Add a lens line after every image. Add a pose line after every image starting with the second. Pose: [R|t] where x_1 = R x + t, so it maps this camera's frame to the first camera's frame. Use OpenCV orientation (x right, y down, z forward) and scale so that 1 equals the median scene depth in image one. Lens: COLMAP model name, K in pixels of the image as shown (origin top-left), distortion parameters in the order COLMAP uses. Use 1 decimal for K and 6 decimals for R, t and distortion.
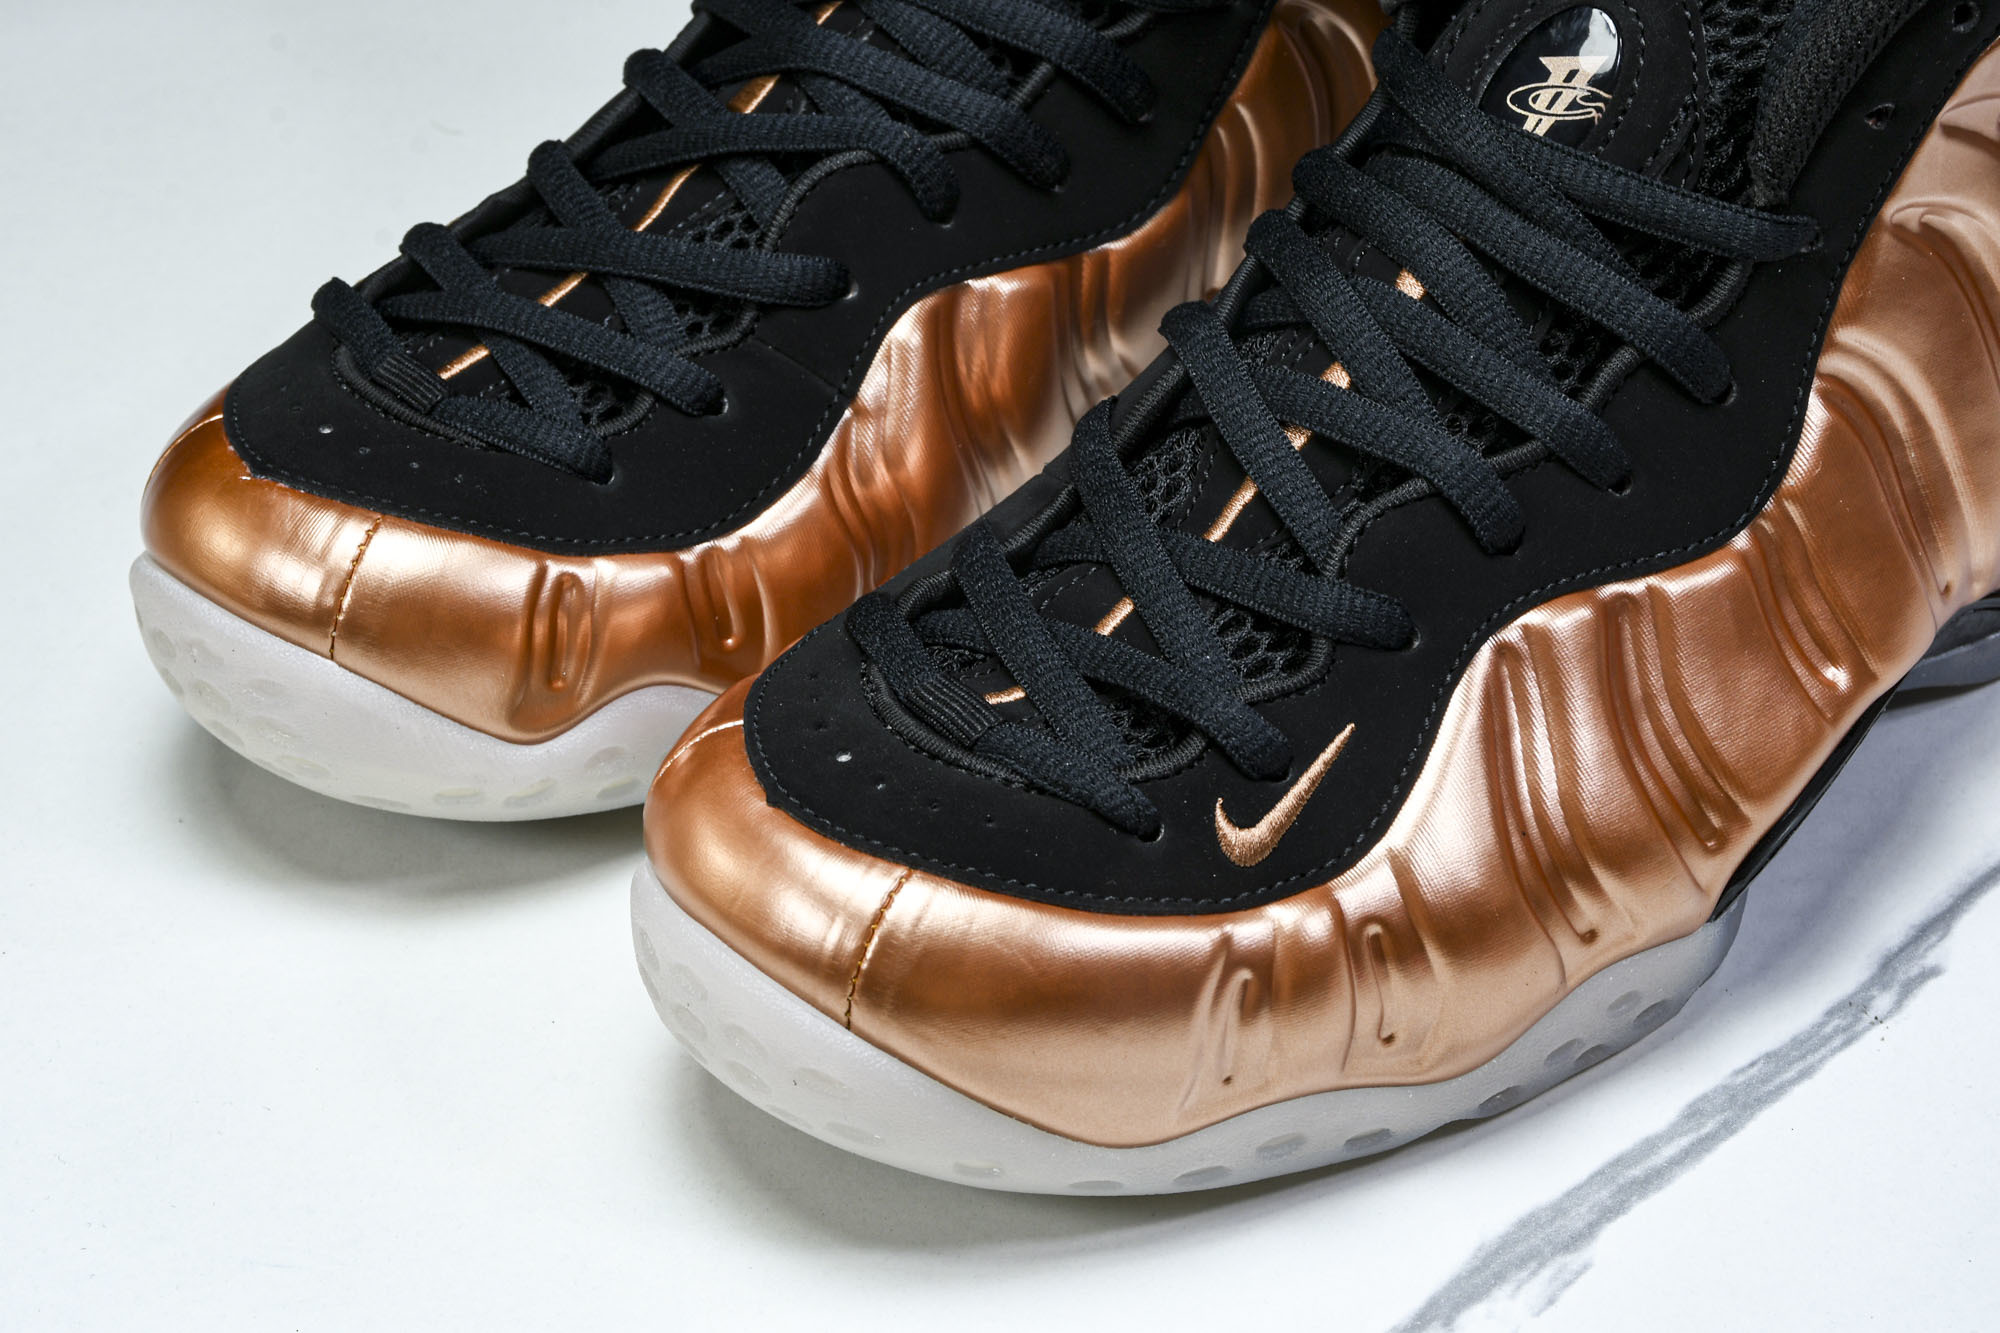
lens RADIAL K [[4646.1, 0, 1000.0], [0, 4646.1, 666.5], [0, 0, 1]] dist [0.391116, 0.649293]
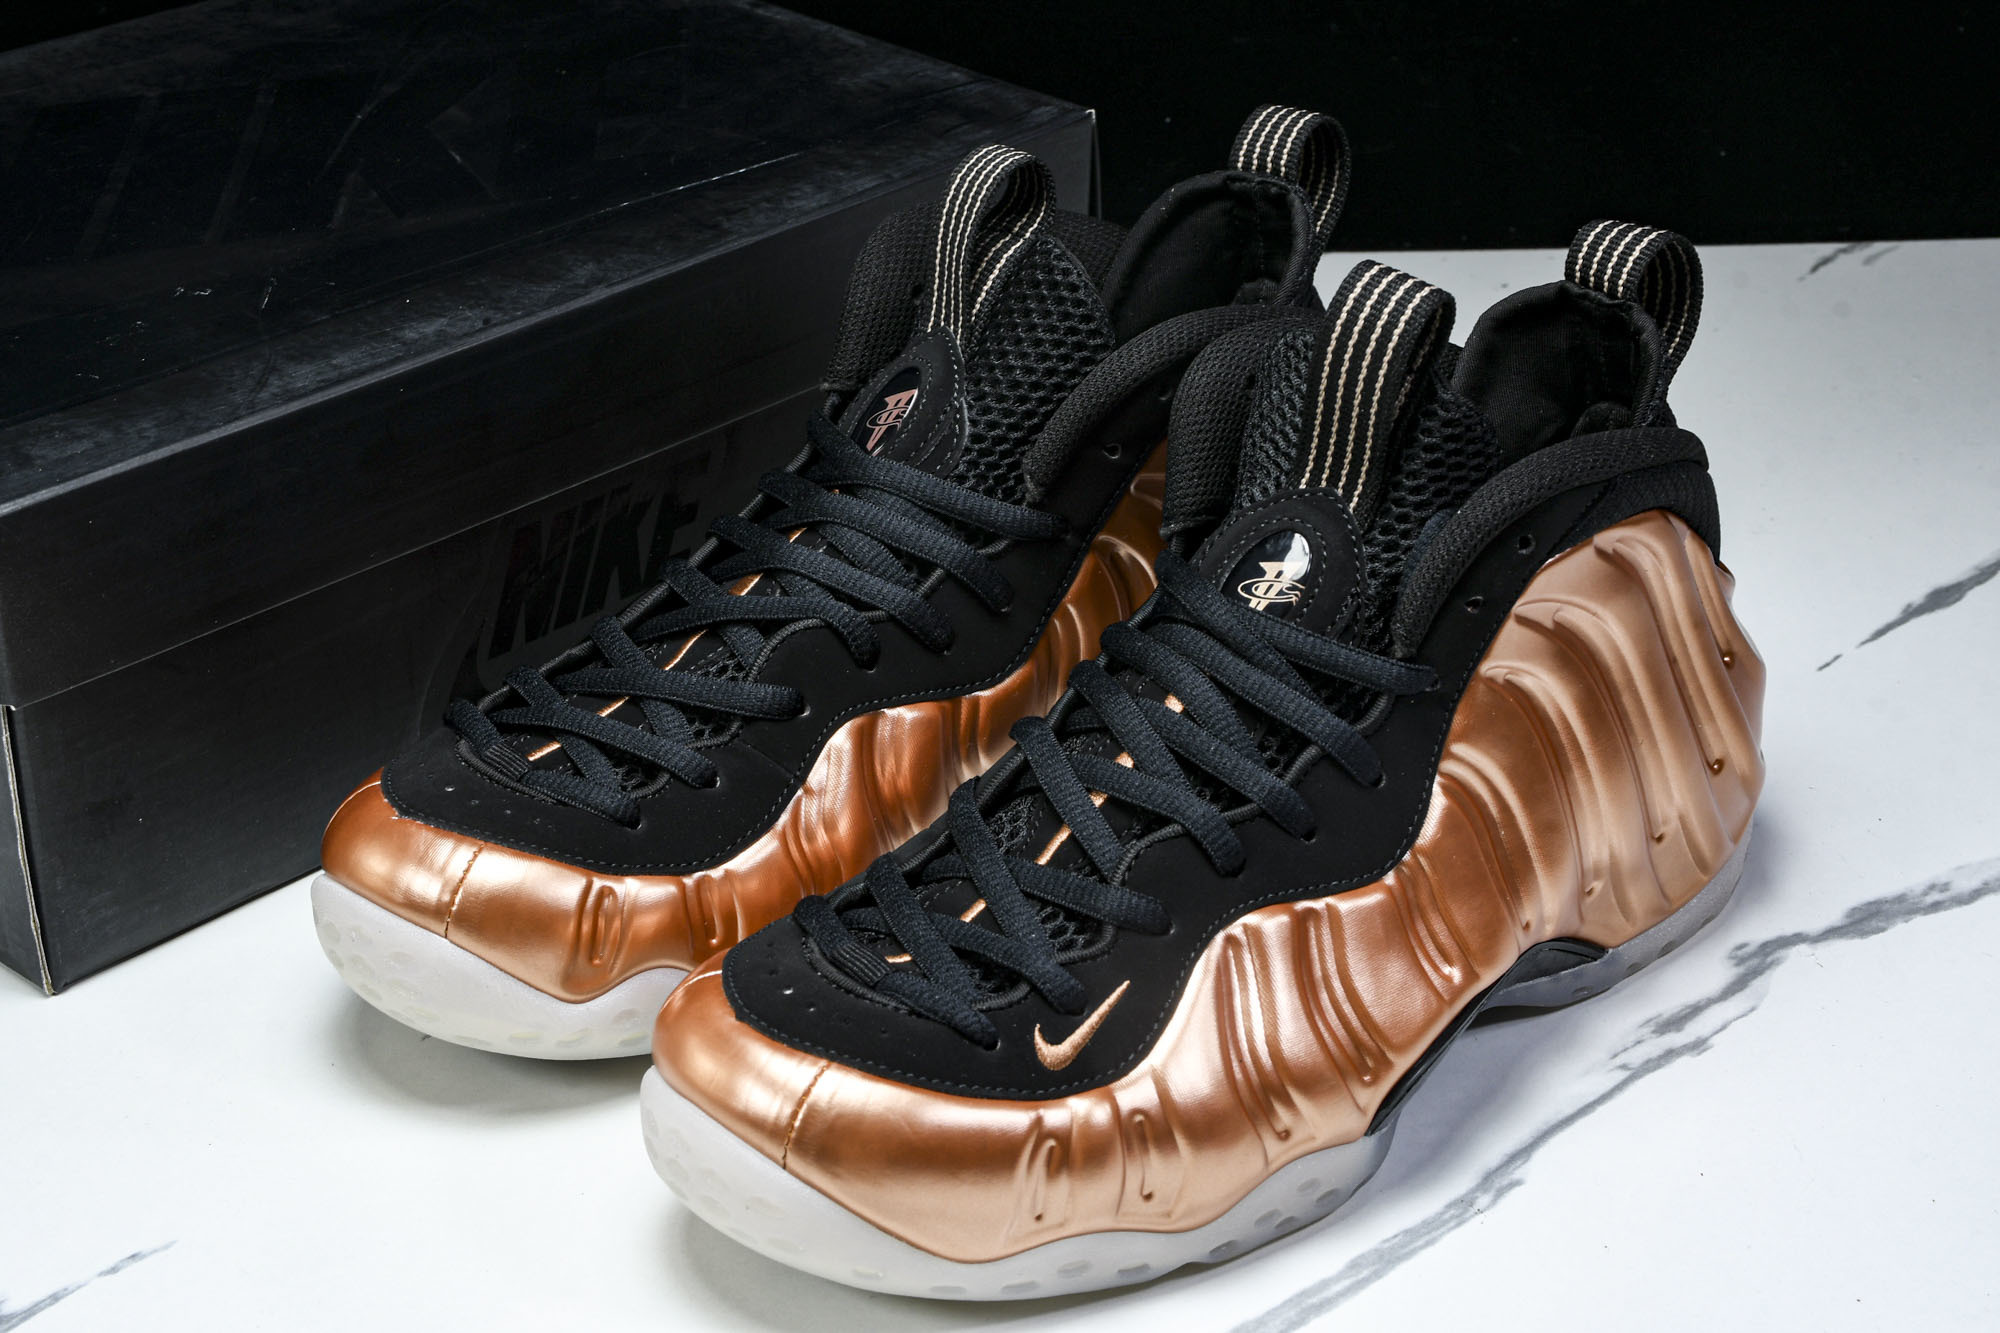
lens RADIAL K [[3777.1, 0, 1000.0], [0, 3777.1, 666.5], [0, 0, 1]] dist [0.300433, 0.063798]
pose [[0.999440, 0.029619, 0.015595, 0.011876], [-0.026673, 0.986167, -0.163596, 0.108980], [-0.020225, 0.163088, 0.986404, -0.212195]]
